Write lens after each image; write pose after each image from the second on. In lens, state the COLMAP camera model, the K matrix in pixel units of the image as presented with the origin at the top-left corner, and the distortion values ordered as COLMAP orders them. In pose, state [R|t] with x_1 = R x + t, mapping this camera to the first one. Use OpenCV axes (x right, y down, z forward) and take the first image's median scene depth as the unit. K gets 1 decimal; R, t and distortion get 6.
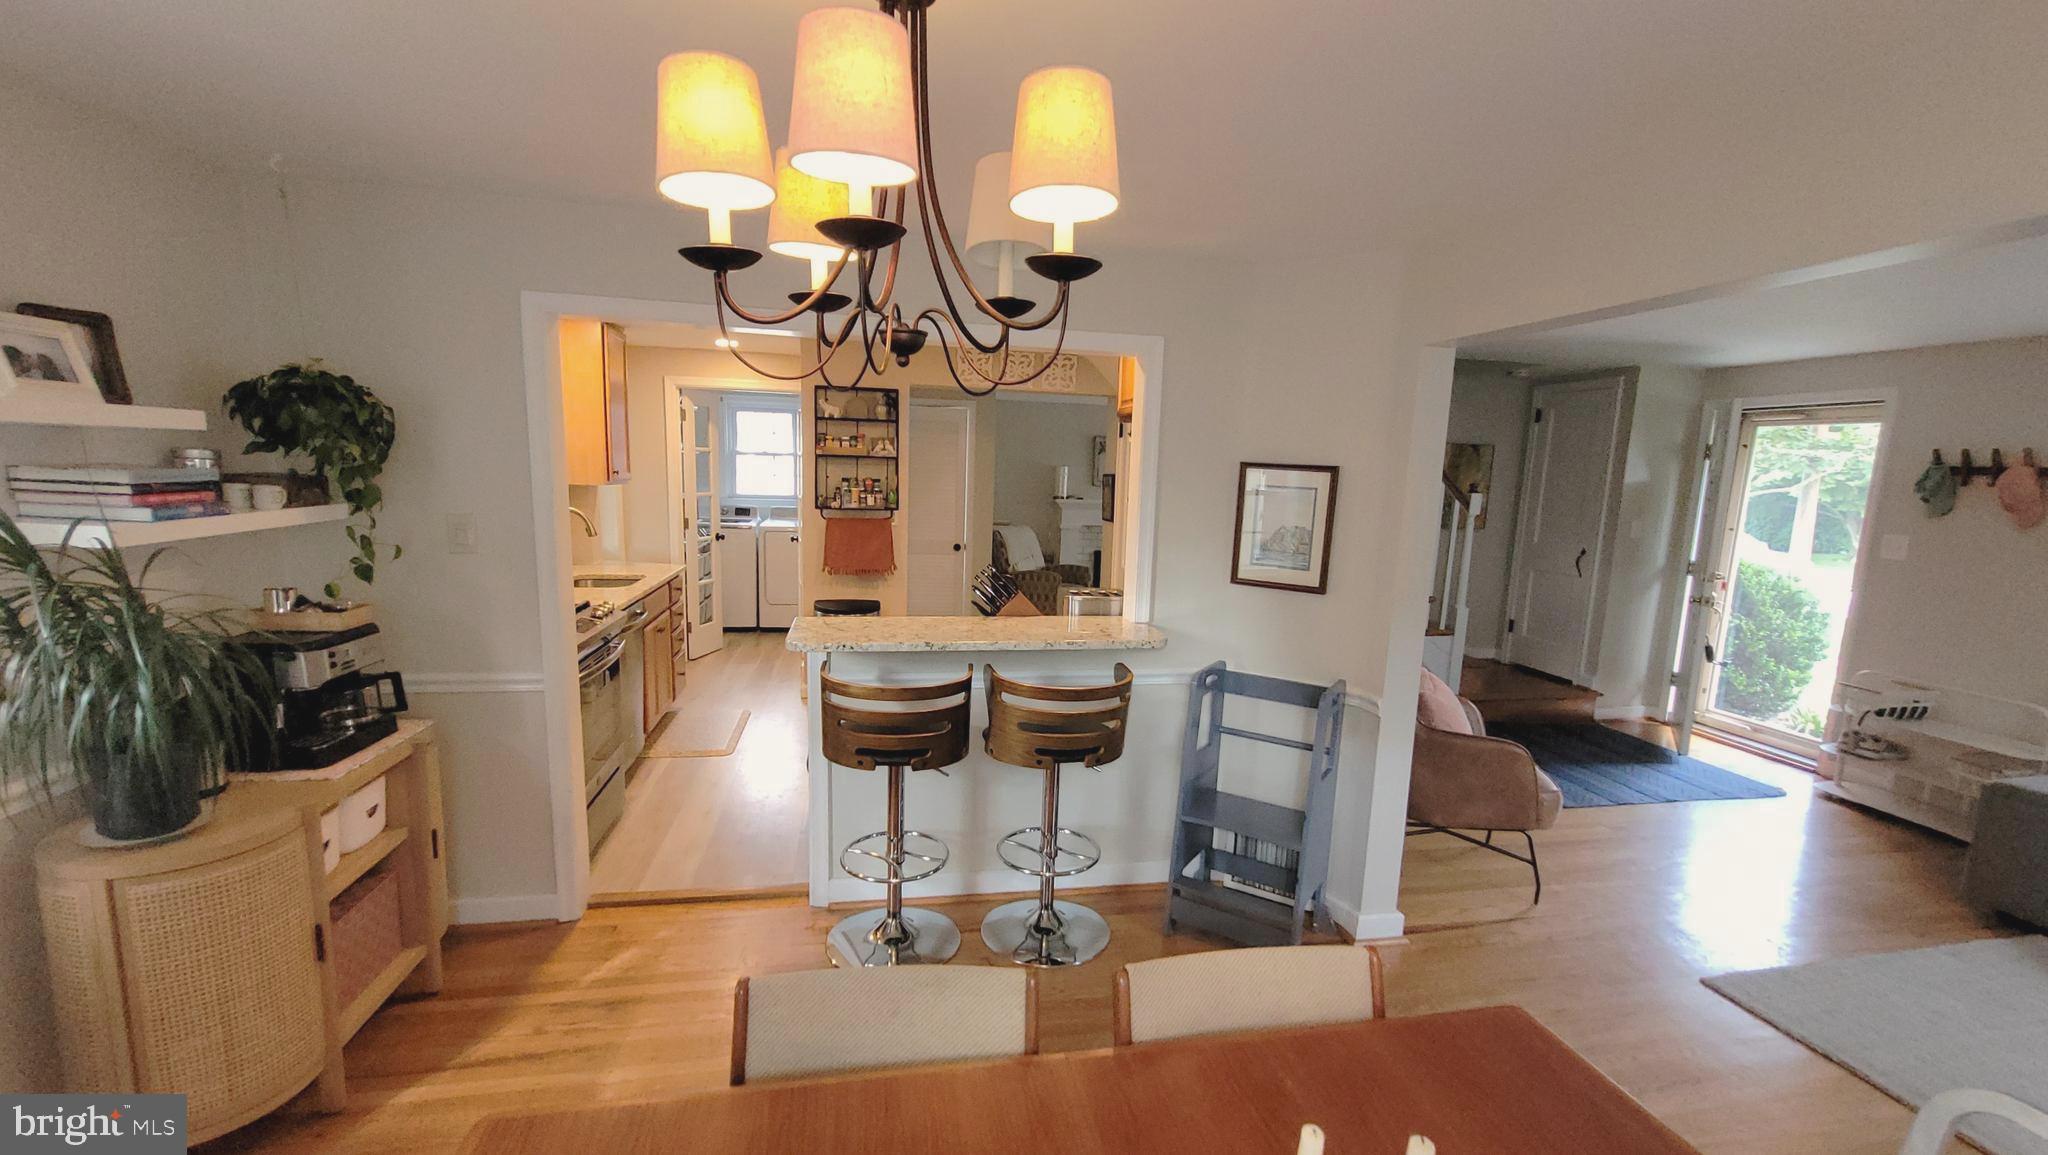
lens RADIAL K [[857.0, 0, 1028.1], [0, 857.0, 602.3], [0, 0, 1]] dist [0.007098, 0.000869]
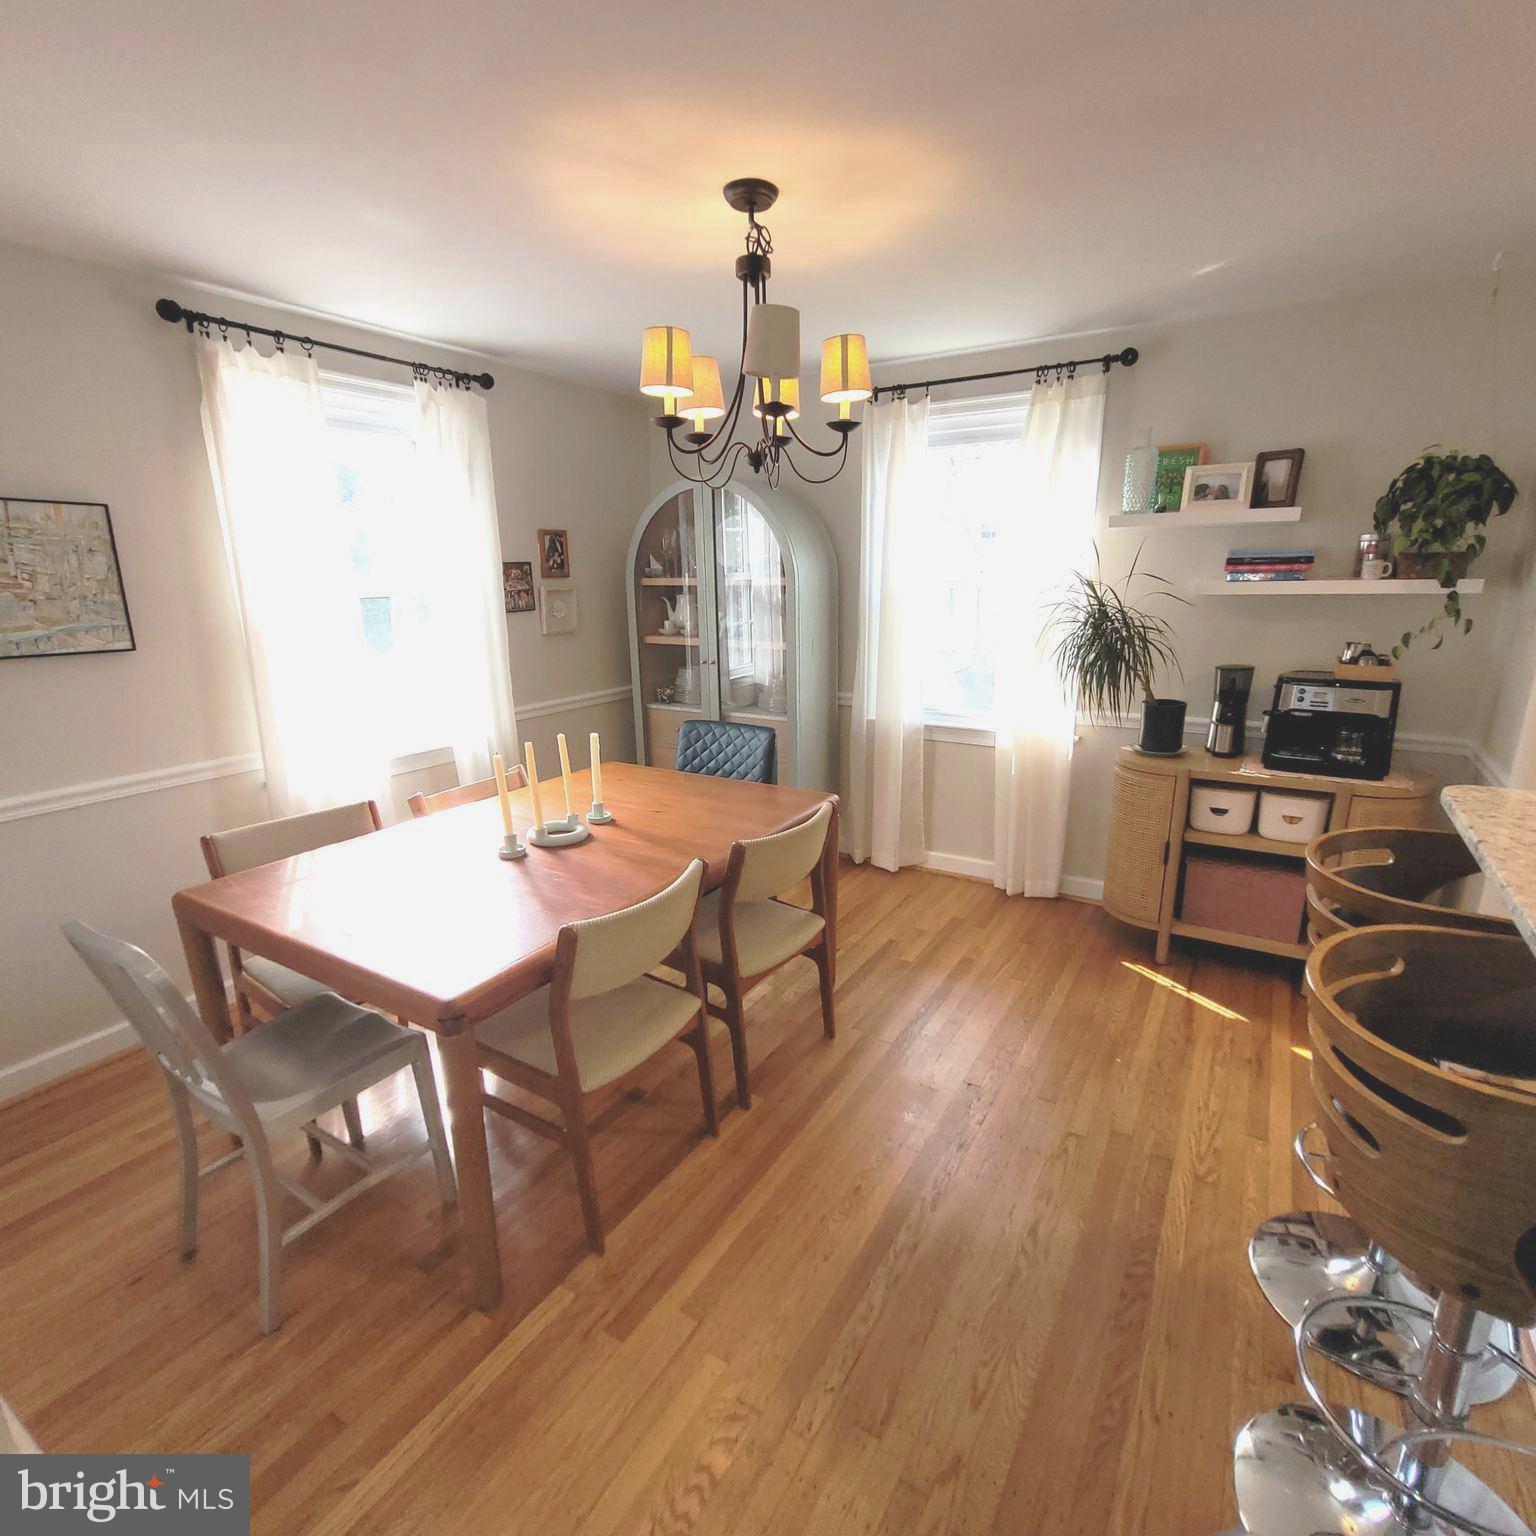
lens RADIAL K [[789.9, 0, 771.2], [0, 789.9, 779.7], [0, 0, 1]] dist [0.007754, 0.001076]
pose [[-0.670393, 0.167564, -0.722839, 0.265484], [-0.125119, 0.934690, 0.332715, -0.047854], [0.731381, 0.313491, -0.605644, 0.502469]]
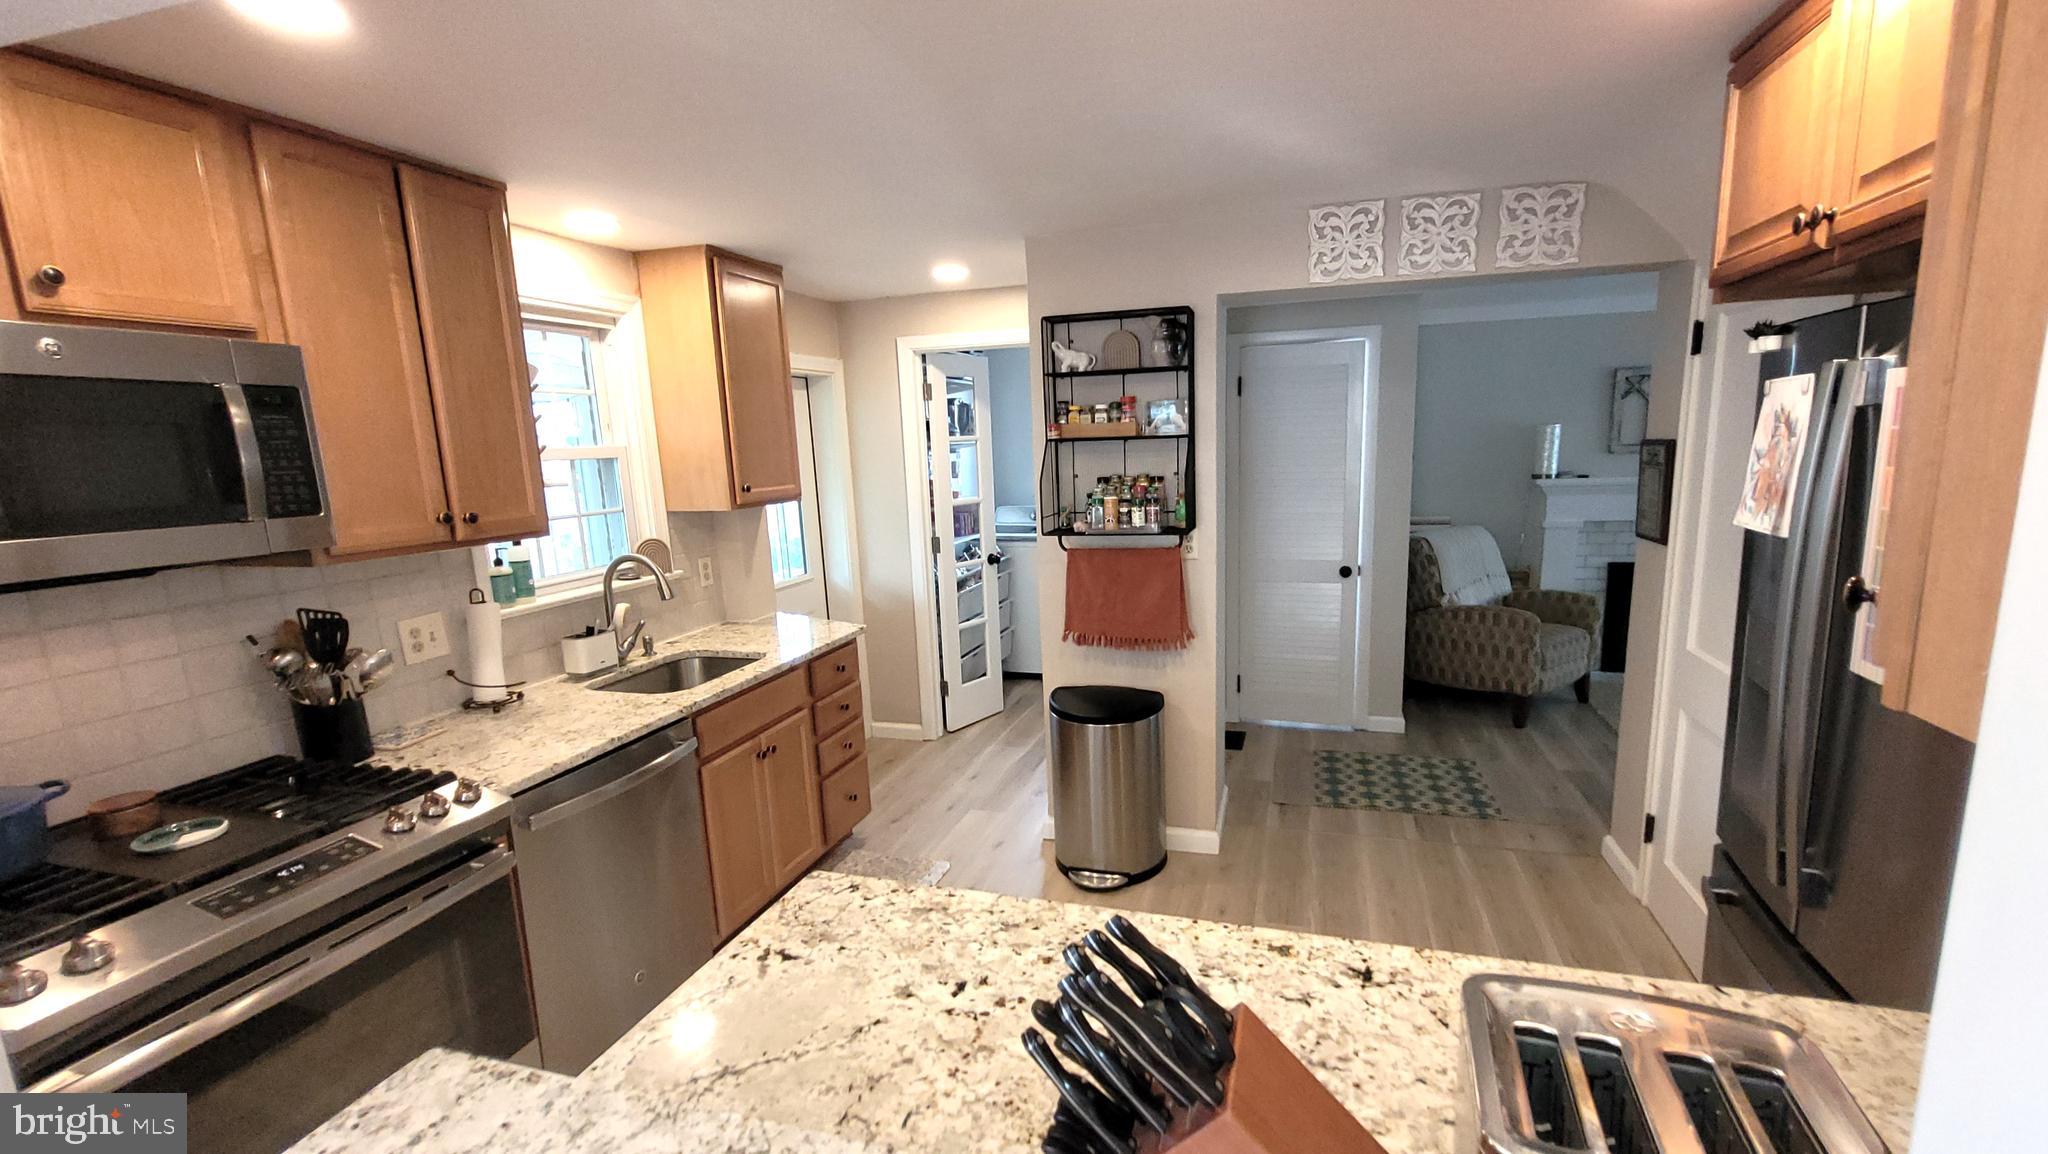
lens RADIAL K [[857.0, 0, 1063.7], [0, 857.0, 596.8], [0, 0, 1]] dist [0.007098, 0.000869]
pose [[0.888421, 0.021006, -0.458548, 0.026765], [-0.009526, 0.999581, 0.027334, -0.082804], [0.458930, -0.019916, 0.888249, 0.492311]]
